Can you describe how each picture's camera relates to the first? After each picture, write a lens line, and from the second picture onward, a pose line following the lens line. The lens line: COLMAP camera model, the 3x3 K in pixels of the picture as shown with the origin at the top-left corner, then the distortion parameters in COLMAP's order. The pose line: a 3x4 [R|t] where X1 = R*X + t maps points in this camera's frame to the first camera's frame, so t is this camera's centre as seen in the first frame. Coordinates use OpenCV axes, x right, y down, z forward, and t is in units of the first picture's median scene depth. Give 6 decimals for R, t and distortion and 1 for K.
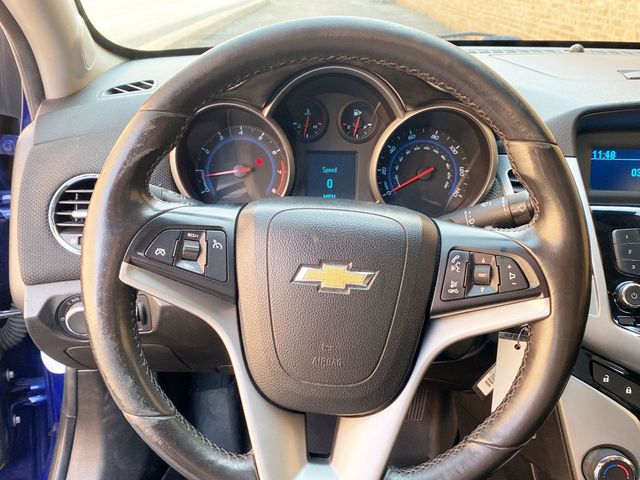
lens RADIAL K [[608.9, 0, 293.1], [0, 608.9, 248.8], [0, 0, 1]] dist [0.020926, 0.000000]
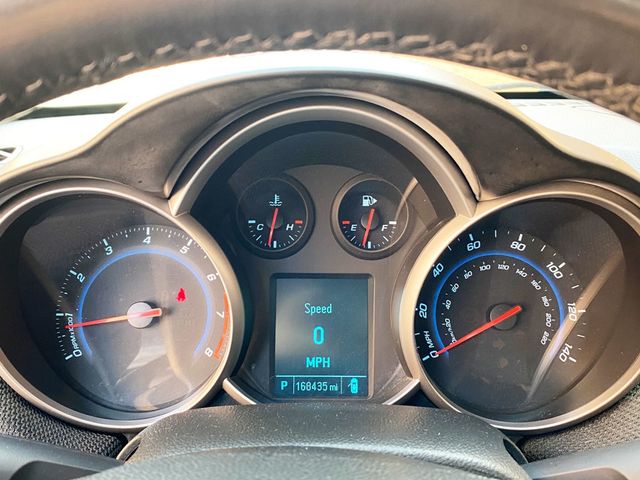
lens RADIAL K [[588.5, 0, 315.1], [0, 588.5, 241.1], [0, 0, 1]] dist [-0.018671, 0.000000]
pose [[0.999286, -0.010107, 0.036410, 0.040201], [0.014717, 0.991582, -0.128644, -0.124848], [-0.034803, 0.129088, 0.991022, 0.504969]]
